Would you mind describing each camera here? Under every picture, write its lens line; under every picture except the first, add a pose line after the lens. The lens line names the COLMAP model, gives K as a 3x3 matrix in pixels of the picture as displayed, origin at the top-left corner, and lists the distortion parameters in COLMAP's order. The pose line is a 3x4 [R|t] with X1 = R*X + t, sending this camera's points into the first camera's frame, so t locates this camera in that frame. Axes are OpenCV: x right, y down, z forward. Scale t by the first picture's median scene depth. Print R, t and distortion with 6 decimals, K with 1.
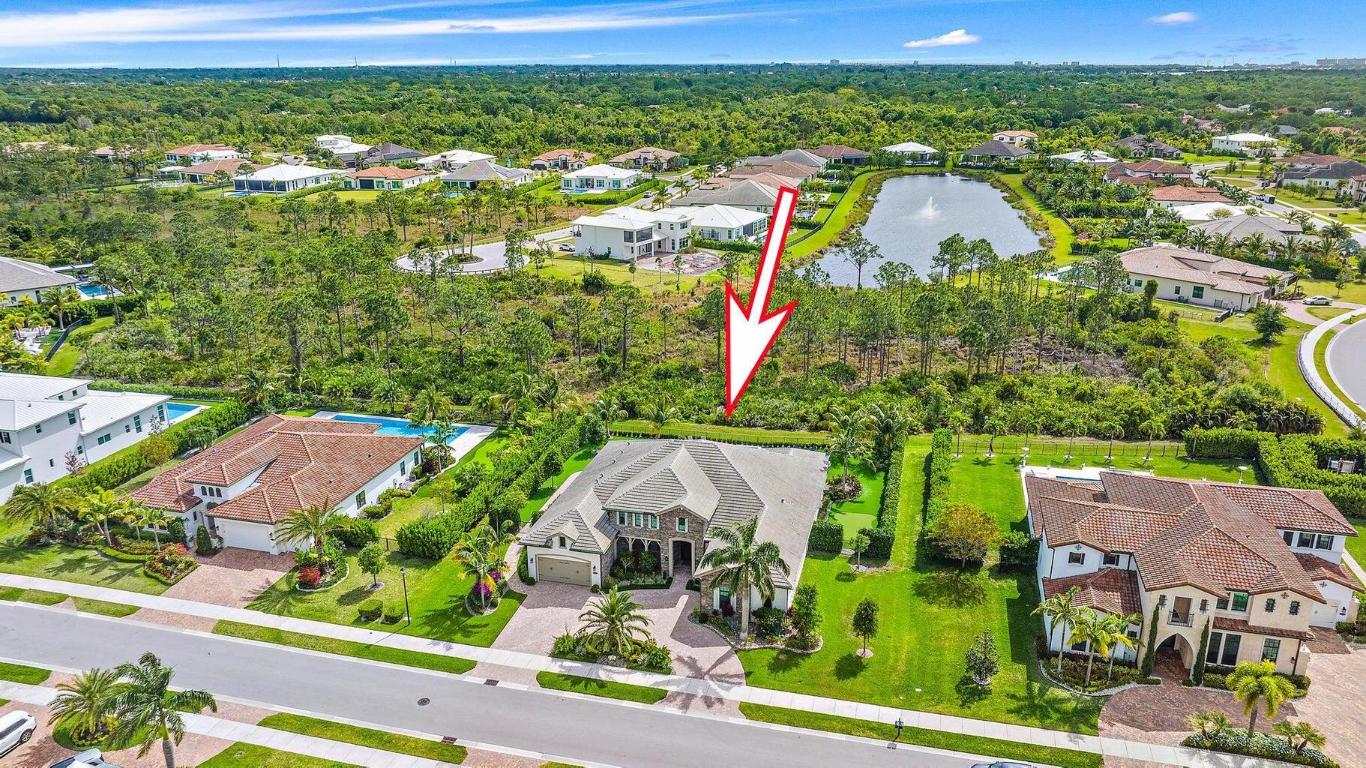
lens RADIAL K [[985.7, 0, 691.4], [0, 985.7, 382.3], [0, 0, 1]] dist [-0.024543, 0.007285]
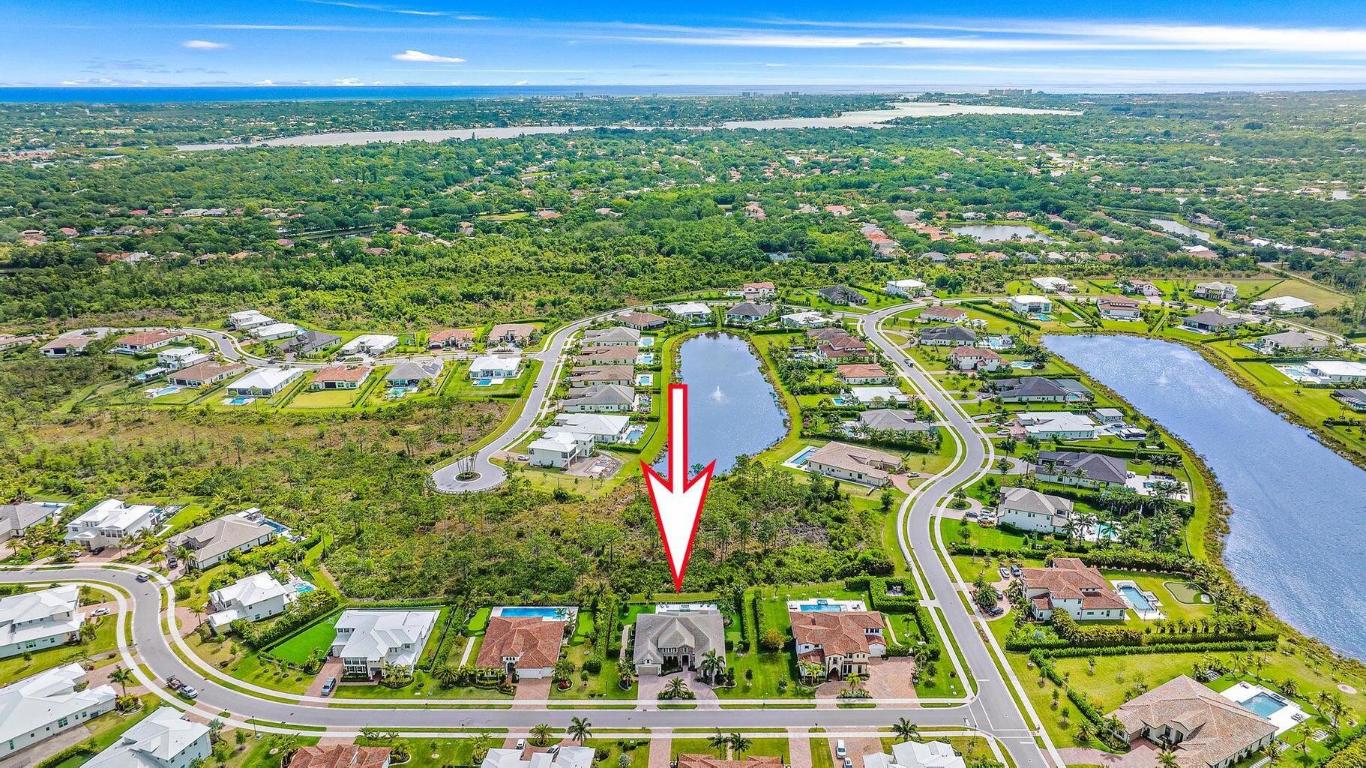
lens RADIAL K [[985.7, 0, 691.4], [0, 985.7, 382.3], [0, 0, 1]] dist [-0.024543, 0.007285]
pose [[0.967203, -0.073771, 0.243058, -0.674432], [0.073636, 0.997238, 0.009650, -0.715150], [-0.243098, 0.008565, 0.969964, -1.981122]]
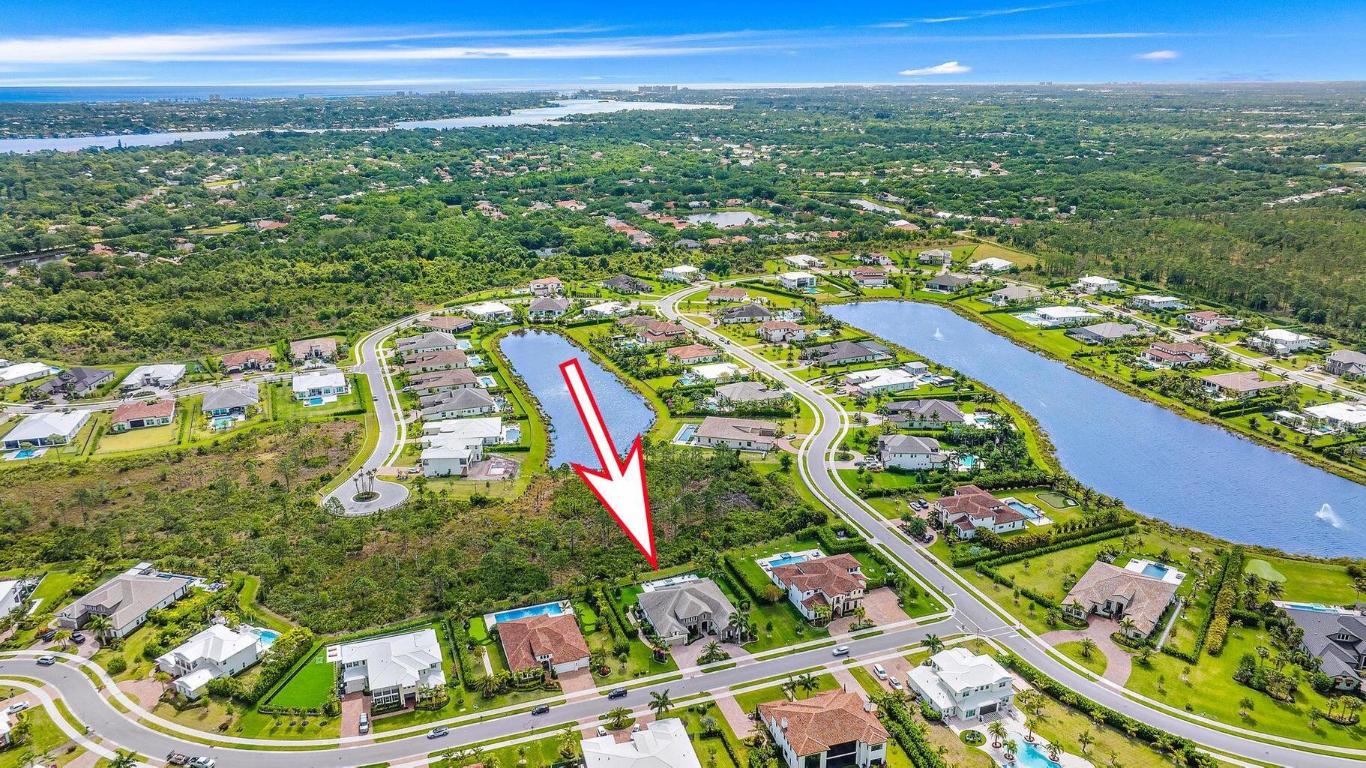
lens RADIAL K [[985.7, 0, 691.4], [0, 985.7, 382.3], [0, 0, 1]] dist [-0.024543, 0.007285]
pose [[0.819328, -0.170872, 0.547271, -1.675348], [0.170060, 0.984027, 0.052639, -0.786343], [-0.547524, 0.049940, 0.835299, -1.701763]]
